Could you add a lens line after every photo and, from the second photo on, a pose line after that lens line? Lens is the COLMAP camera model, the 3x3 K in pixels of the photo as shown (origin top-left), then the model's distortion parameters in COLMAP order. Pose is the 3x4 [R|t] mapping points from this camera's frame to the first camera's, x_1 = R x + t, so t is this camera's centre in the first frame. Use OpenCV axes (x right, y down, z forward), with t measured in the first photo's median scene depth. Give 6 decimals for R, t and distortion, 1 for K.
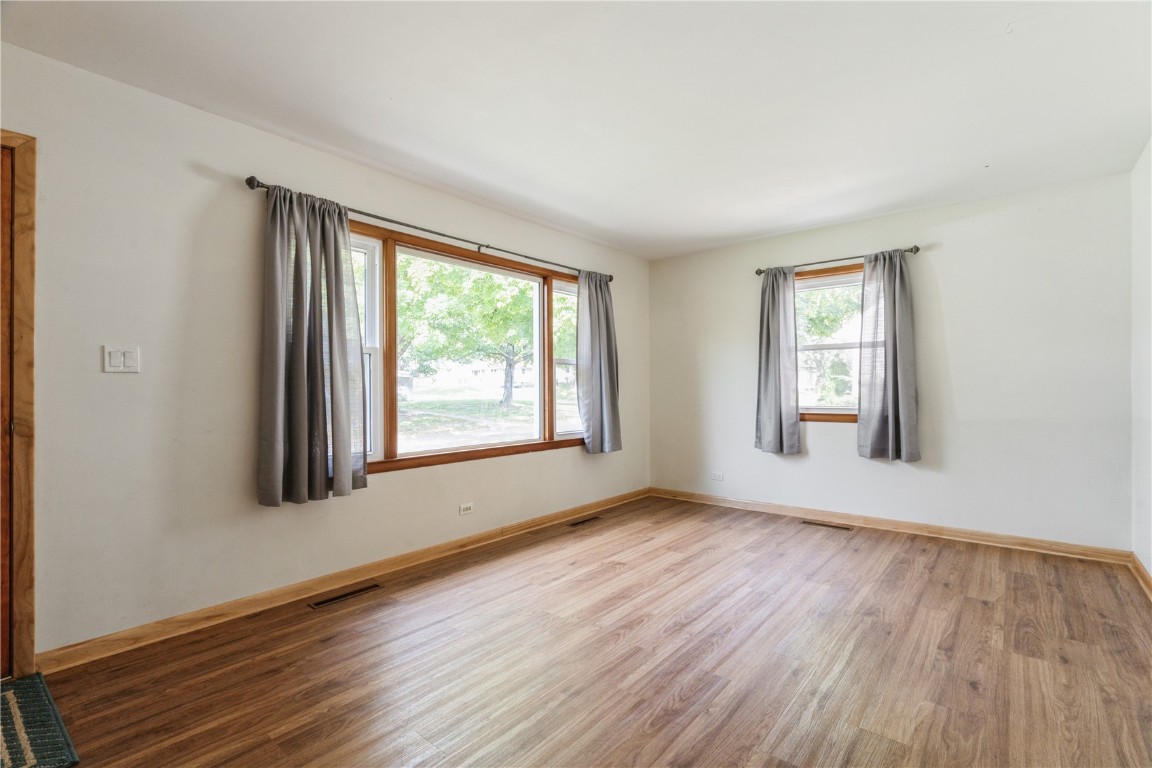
lens RADIAL K [[523.9, 0, 580.0], [0, 523.9, 387.4], [0, 0, 1]] dist [-0.003351, 0.000844]
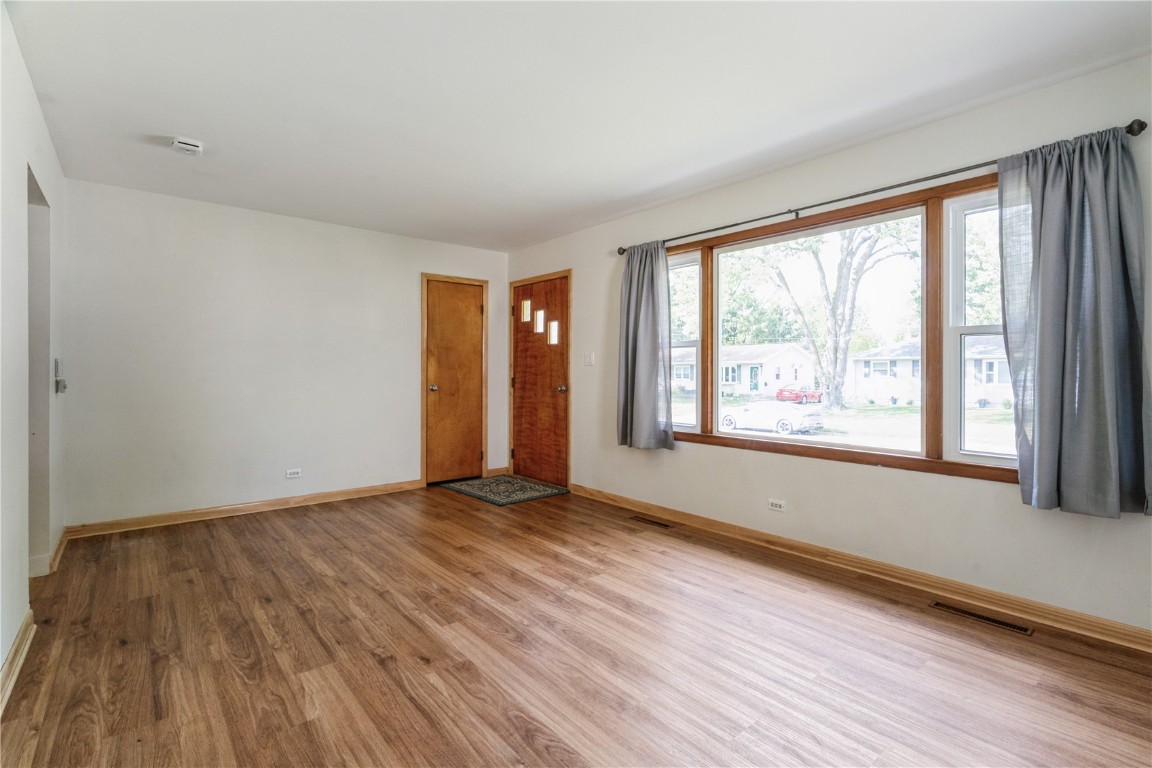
lens RADIAL K [[523.9, 0, 578.2], [0, 523.9, 375.9], [0, 0, 1]] dist [-0.003351, 0.000844]
pose [[-0.170053, 0.009518, -0.985389, 0.883564], [-0.000536, 0.999952, 0.009752, -0.005892], [0.985435, 0.002187, -0.170040, 0.957691]]
